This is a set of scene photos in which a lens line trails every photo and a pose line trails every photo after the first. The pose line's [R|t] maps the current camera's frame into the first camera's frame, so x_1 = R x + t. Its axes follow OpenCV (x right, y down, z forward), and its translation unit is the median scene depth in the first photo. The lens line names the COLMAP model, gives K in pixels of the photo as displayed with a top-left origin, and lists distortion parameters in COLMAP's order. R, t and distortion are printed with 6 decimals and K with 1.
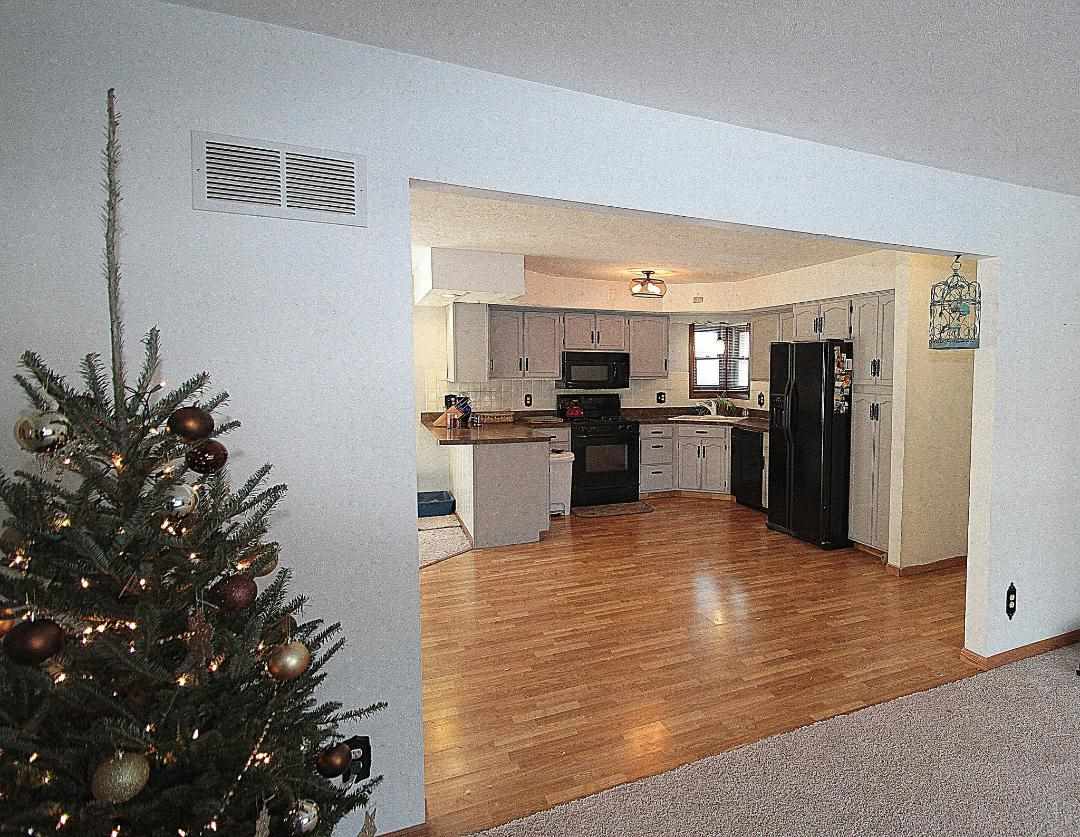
lens RADIAL K [[629.9, 0, 690.2], [0, 629.9, 412.8], [0, 0, 1]] dist [0.001786, 0.000183]
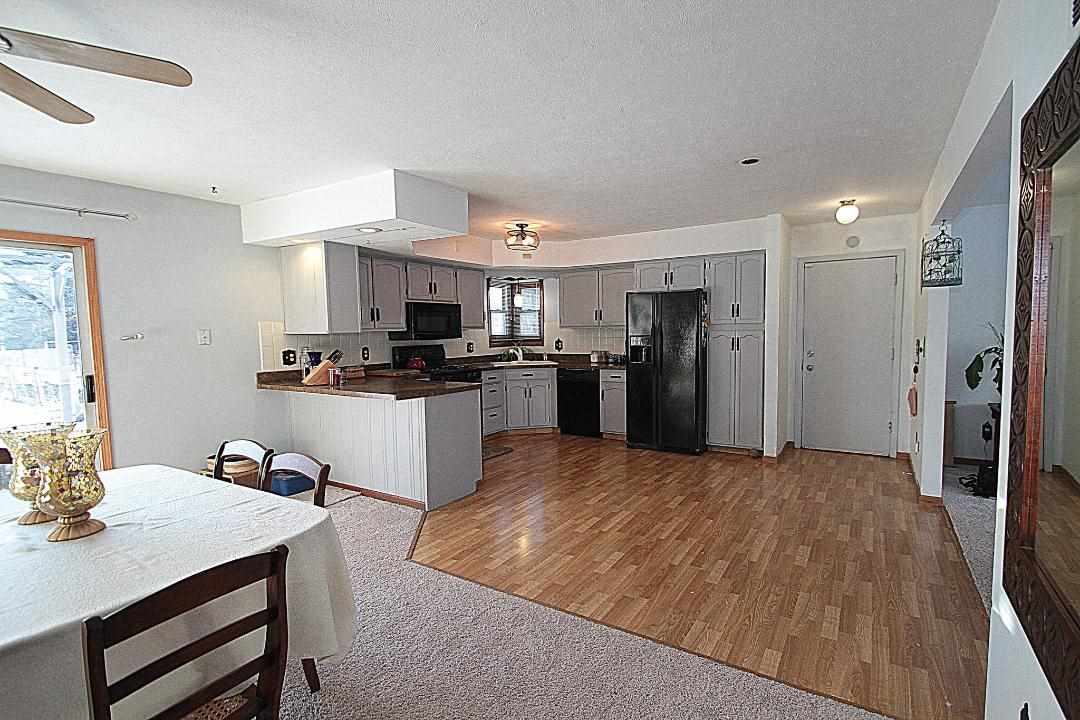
lens RADIAL K [[506.9, 0, 563.1], [0, 506.9, 367.5], [0, 0, 1]] dist [0.002556, -0.009525]
pose [[0.854121, -0.060987, 0.516486, -0.471185], [0.060394, 0.998013, 0.017972, 0.005831], [-0.516555, 0.015843, 0.856107, 0.234127]]
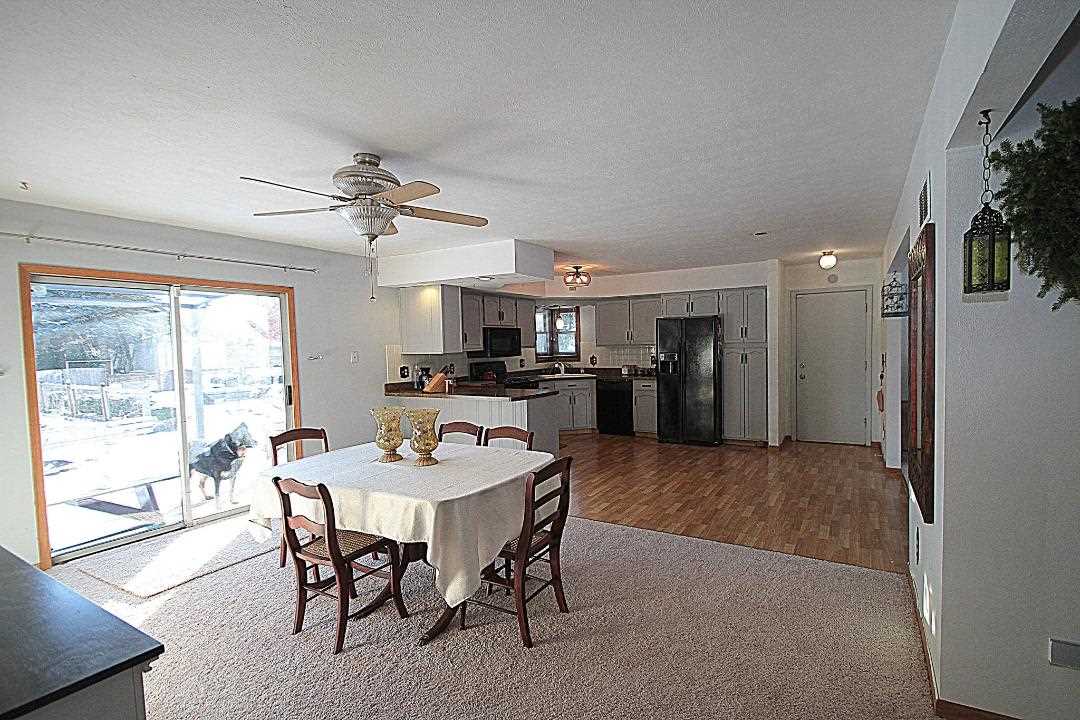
lens RADIAL K [[506.9, 0, 563.1], [0, 506.9, 367.5], [0, 0, 1]] dist [0.002556, -0.009525]
pose [[0.841686, -0.053290, 0.537331, -0.702786], [0.069610, 0.997523, -0.010109, 0.002073], [-0.535461, 0.045912, 0.843311, 0.099879]]
